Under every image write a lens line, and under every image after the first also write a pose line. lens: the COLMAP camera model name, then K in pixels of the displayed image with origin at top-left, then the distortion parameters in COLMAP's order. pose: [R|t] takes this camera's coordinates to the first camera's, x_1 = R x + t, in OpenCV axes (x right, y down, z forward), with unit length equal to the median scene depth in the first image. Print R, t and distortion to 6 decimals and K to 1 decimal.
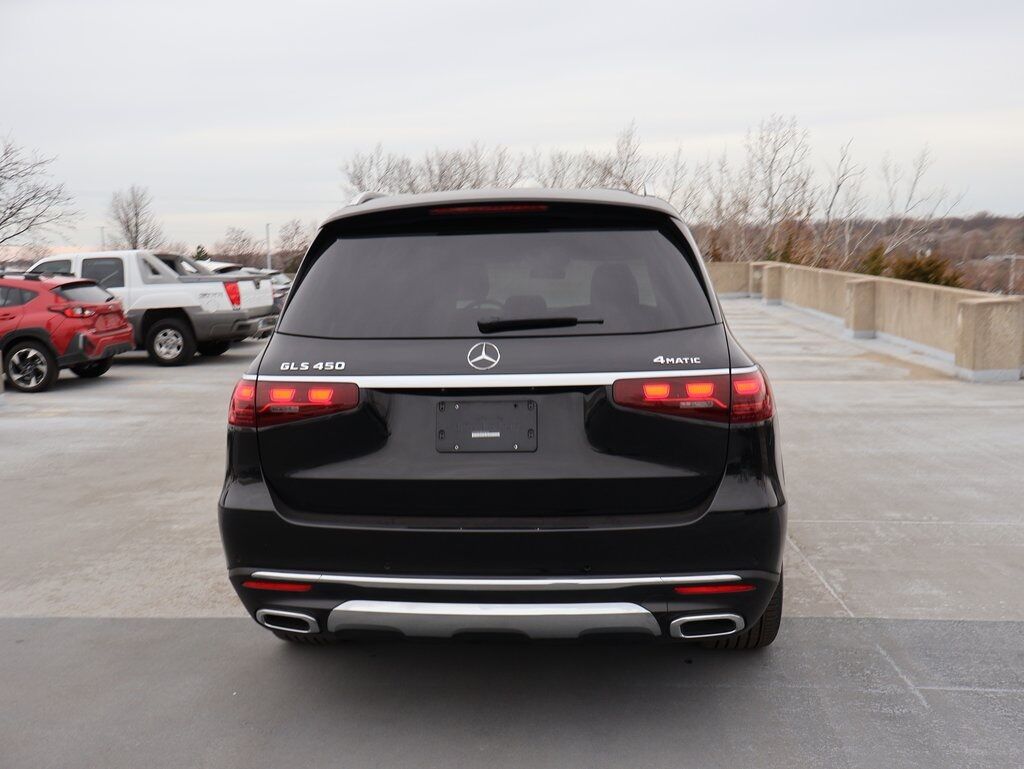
lens RADIAL K [[828.6, 0, 511.5], [0, 828.6, 380.8], [0, 0, 1]] dist [0.004704, -0.009534]
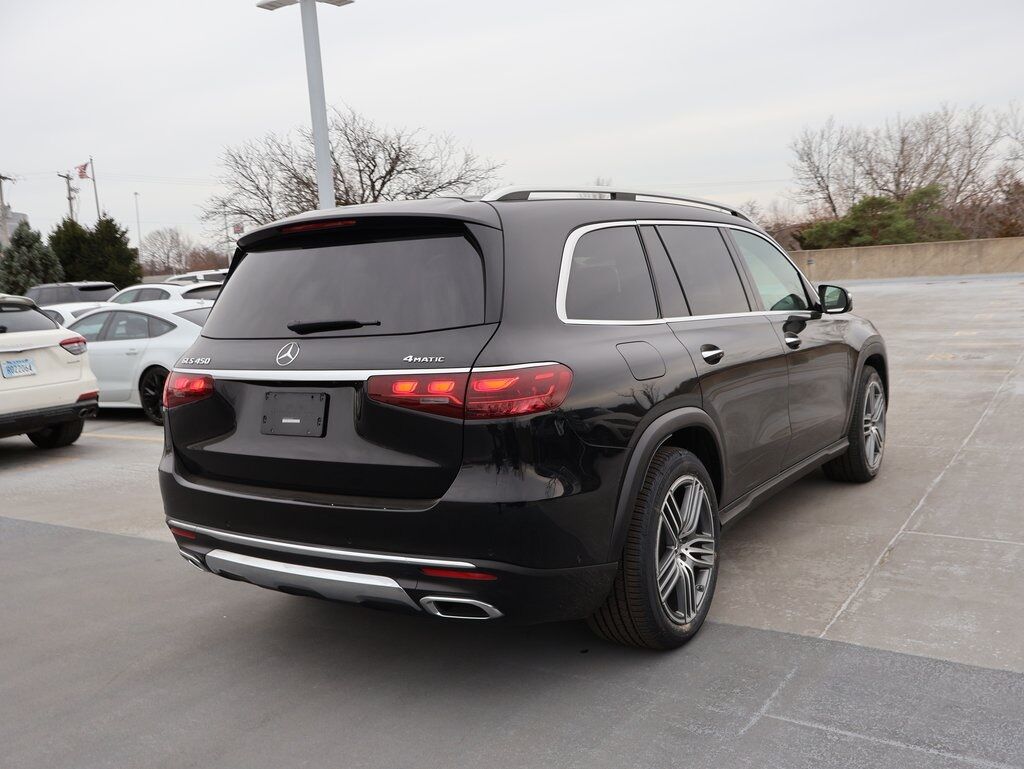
lens RADIAL K [[828.6, 0, 511.5], [0, 828.6, 380.8], [0, 0, 1]] dist [0.004704, -0.009534]
pose [[0.901755, 0.019085, -0.431825, 0.747501], [-0.006884, 0.999532, 0.029800, -0.028583], [0.432192, -0.023900, 0.901465, 0.073968]]
